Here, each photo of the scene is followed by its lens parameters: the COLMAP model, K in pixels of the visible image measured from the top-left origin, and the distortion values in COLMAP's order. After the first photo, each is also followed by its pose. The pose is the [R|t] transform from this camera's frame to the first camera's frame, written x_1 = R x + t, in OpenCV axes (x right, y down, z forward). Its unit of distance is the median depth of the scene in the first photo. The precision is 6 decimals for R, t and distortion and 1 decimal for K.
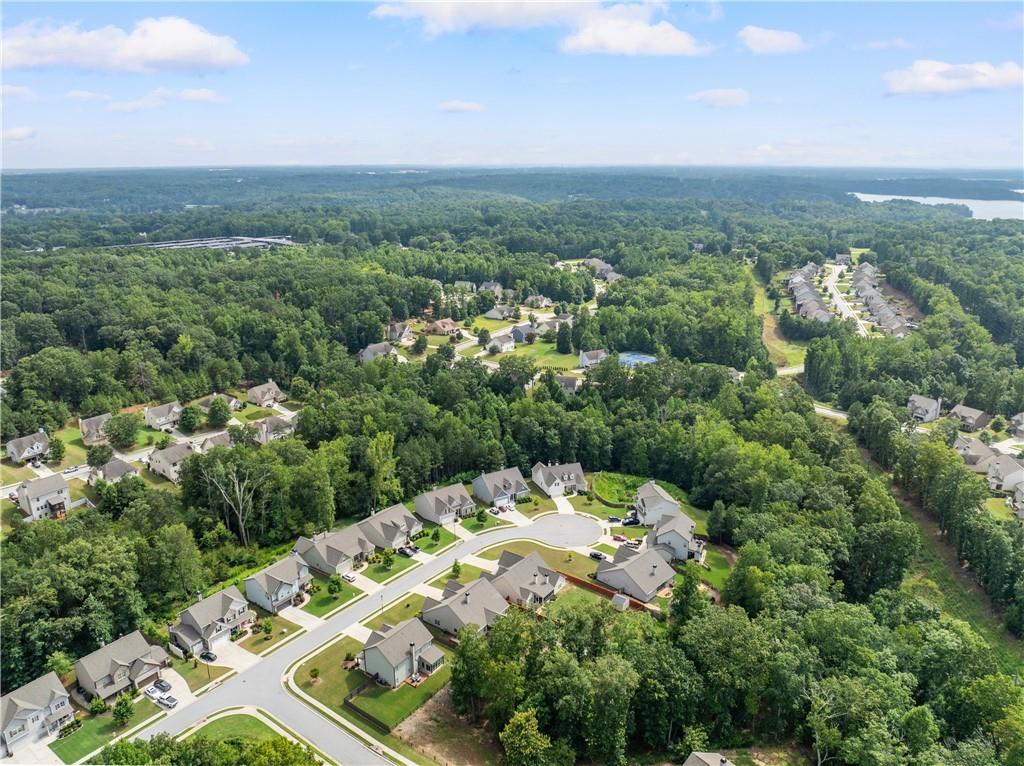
lens RADIAL K [[722.7, 0, 517.5], [0, 722.7, 380.2], [0, 0, 1]] dist [-0.031246, -0.006248]
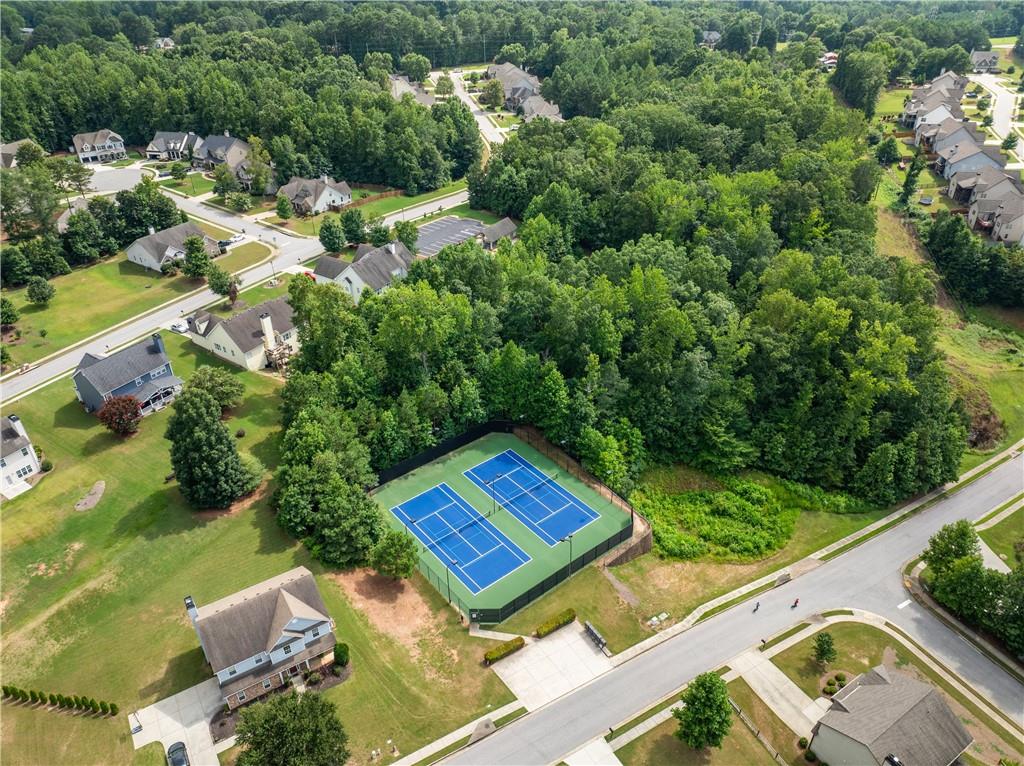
lens RADIAL K [[722.7, 0, 517.5], [0, 722.7, 380.2], [0, 0, 1]] dist [-0.031246, -0.006248]
pose [[0.999648, -0.018719, 0.018817, 0.118987], [0.013201, 0.965684, 0.259383, -0.102209], [-0.023027, -0.259043, 0.965591, 0.549600]]
